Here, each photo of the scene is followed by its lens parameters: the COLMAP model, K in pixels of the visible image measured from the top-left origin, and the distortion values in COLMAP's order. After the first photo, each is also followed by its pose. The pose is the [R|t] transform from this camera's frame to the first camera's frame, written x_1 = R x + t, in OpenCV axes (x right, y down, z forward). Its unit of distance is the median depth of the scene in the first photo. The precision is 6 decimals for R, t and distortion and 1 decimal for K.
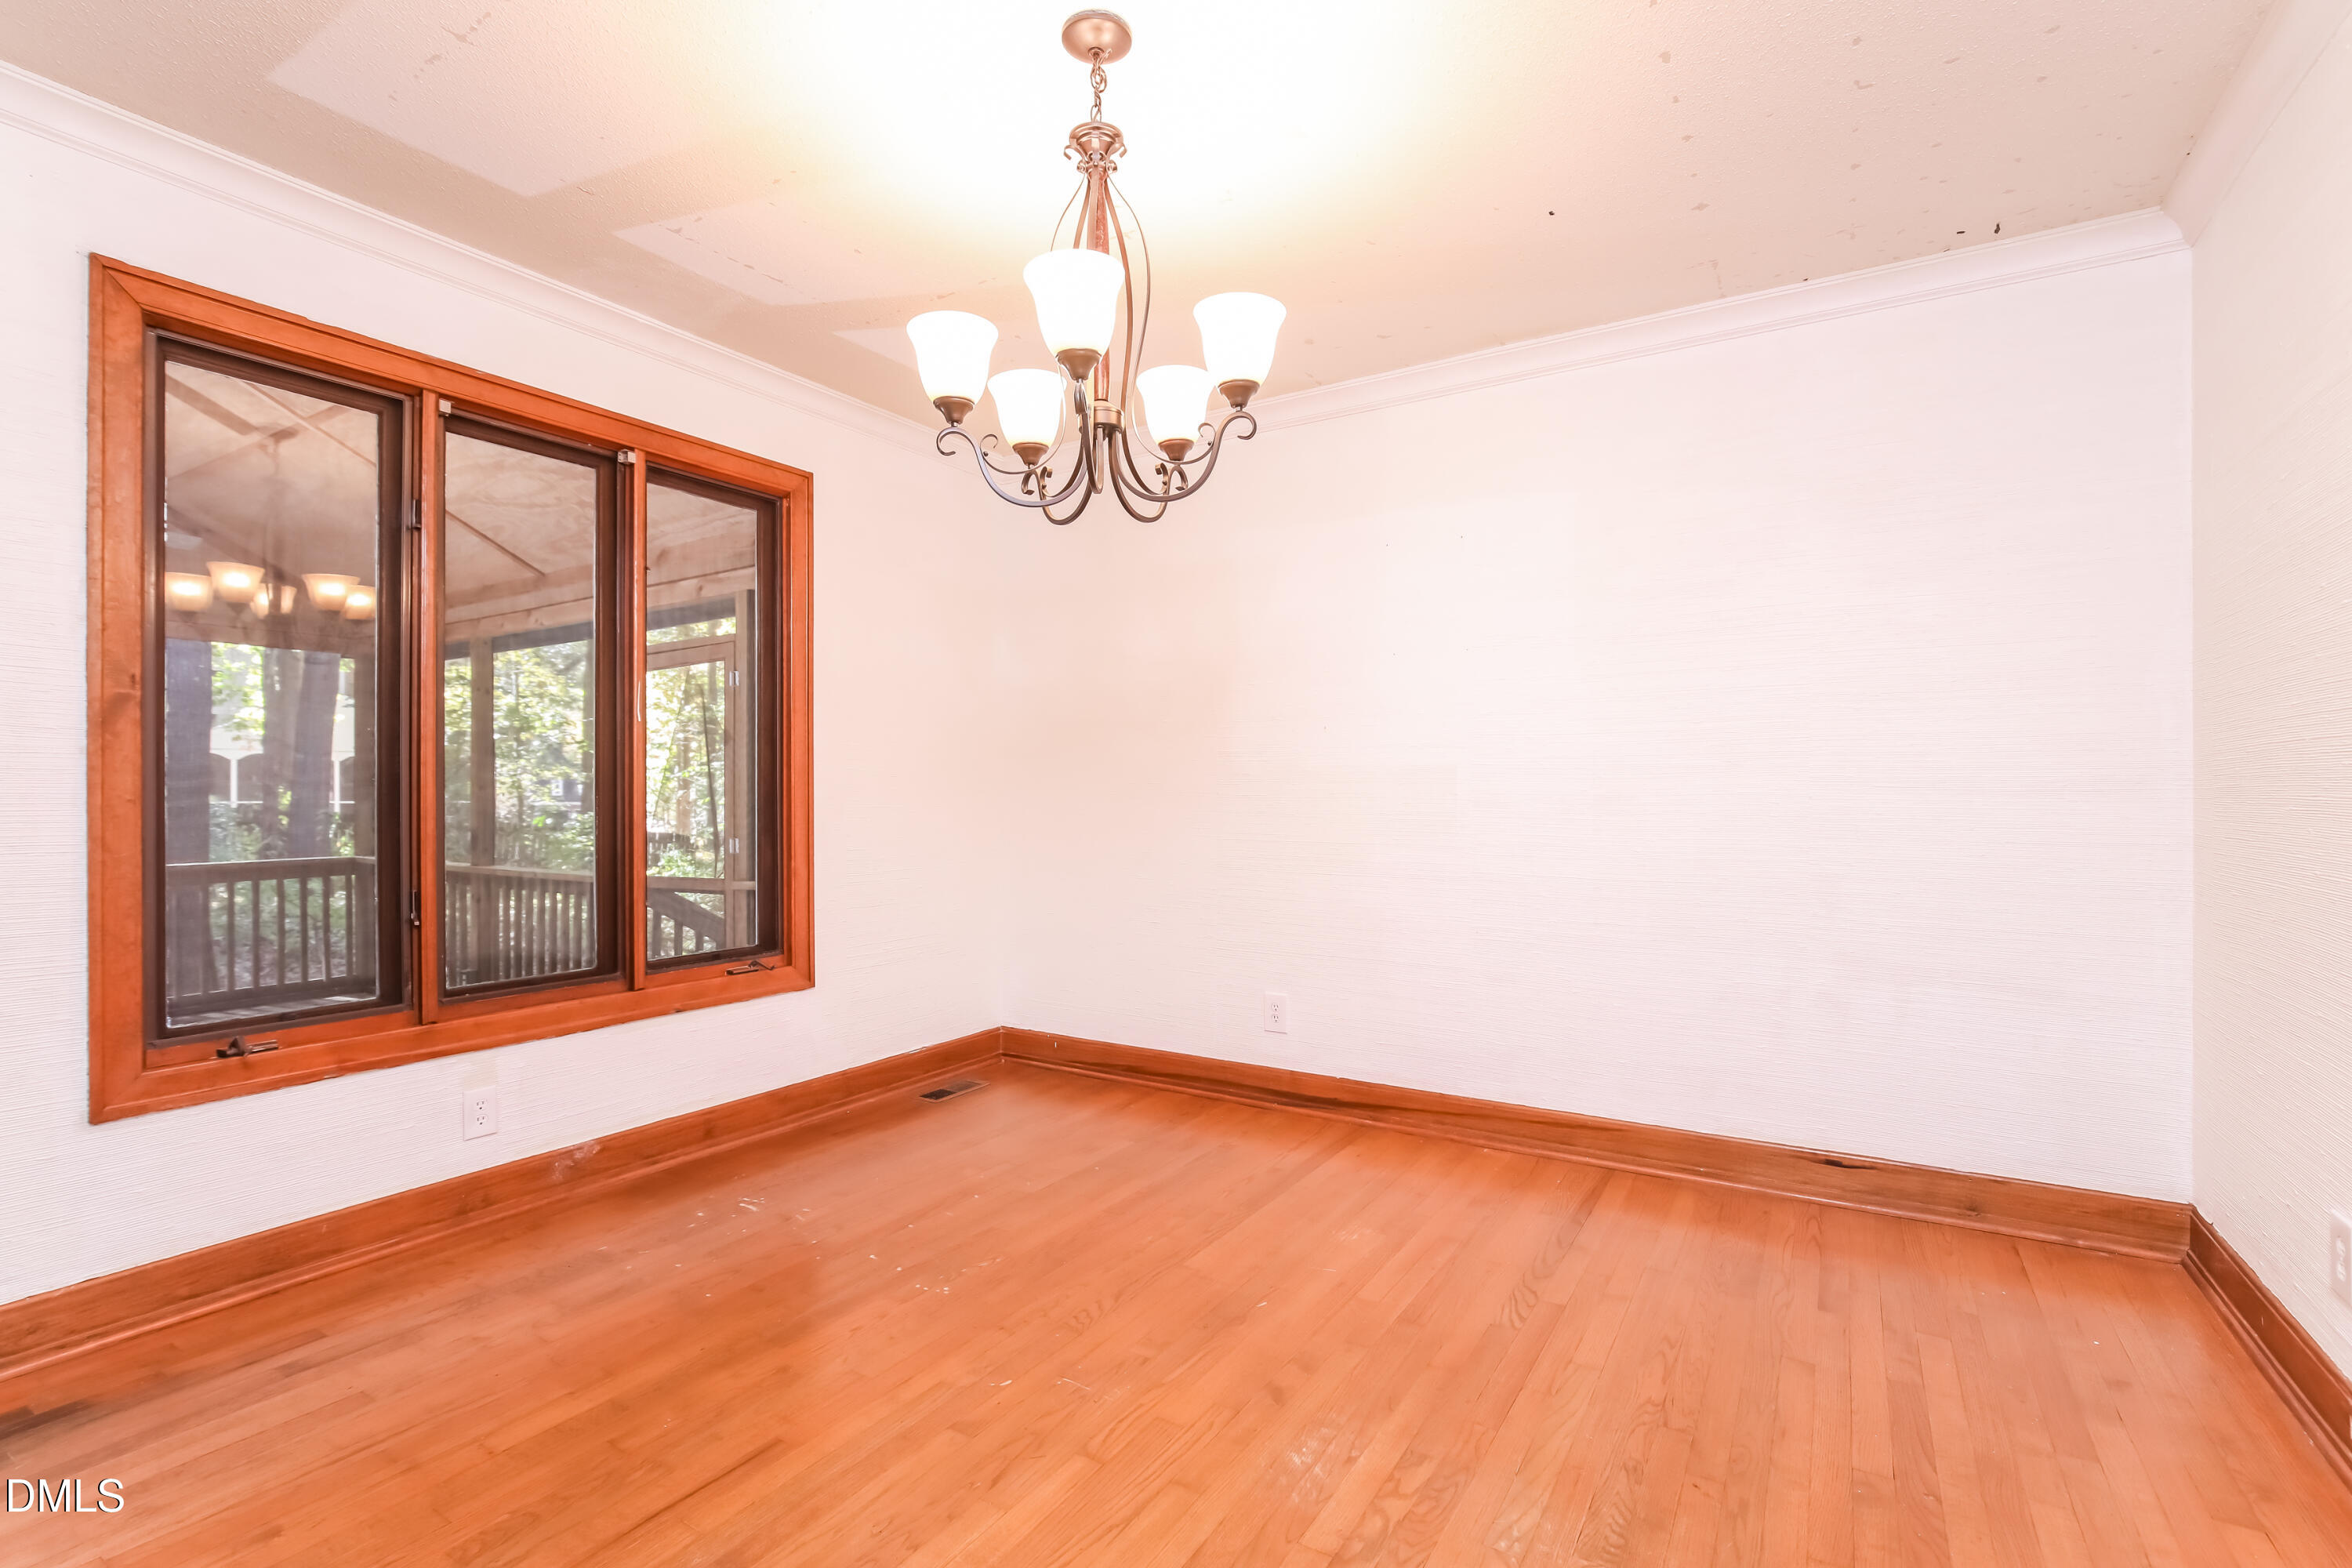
lens RADIAL K [[1056.5, 0, 1177.8], [0, 1056.5, 791.7], [0, 0, 1]] dist [0.002605, 0.000072]
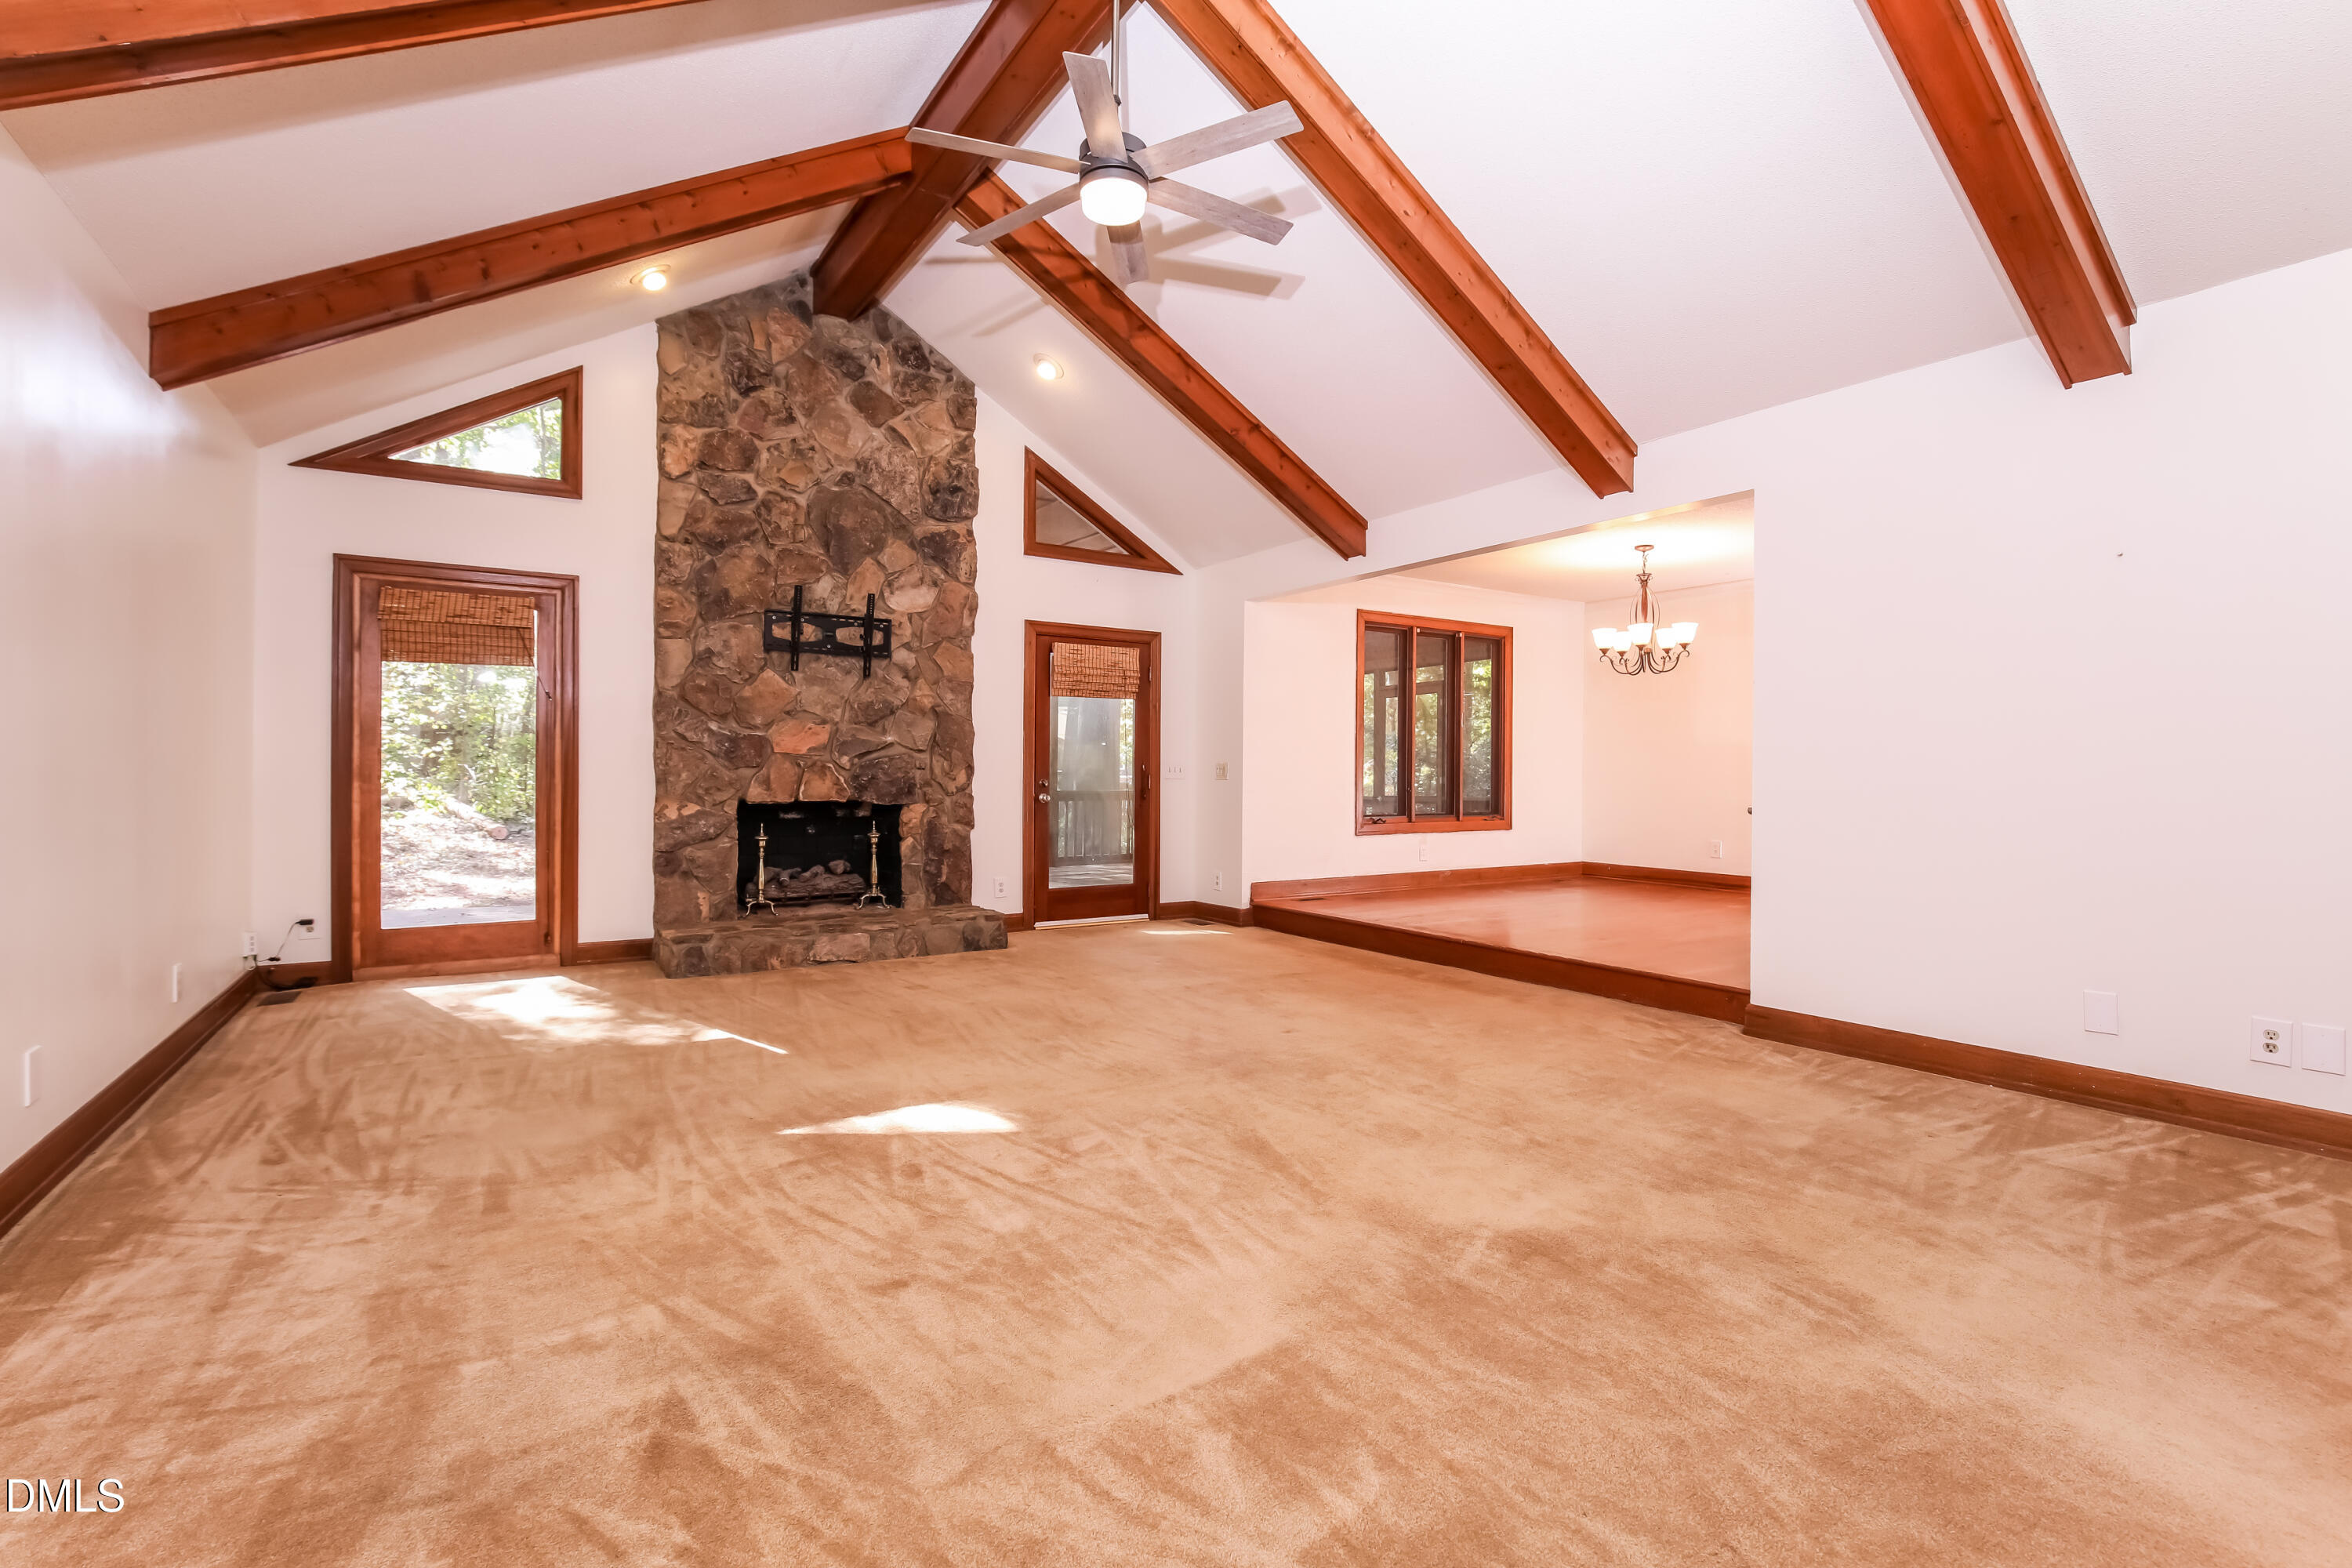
lens RADIAL K [[1056.5, 0, 1158.3], [0, 1056.5, 768.6], [0, 0, 1]] dist [0.002605, 0.000072]
pose [[0.901224, 0.009693, -0.433246, 0.001368], [-0.005307, 0.999922, 0.011332, 0.037136], [0.433322, -0.007913, 0.901204, -2.709813]]
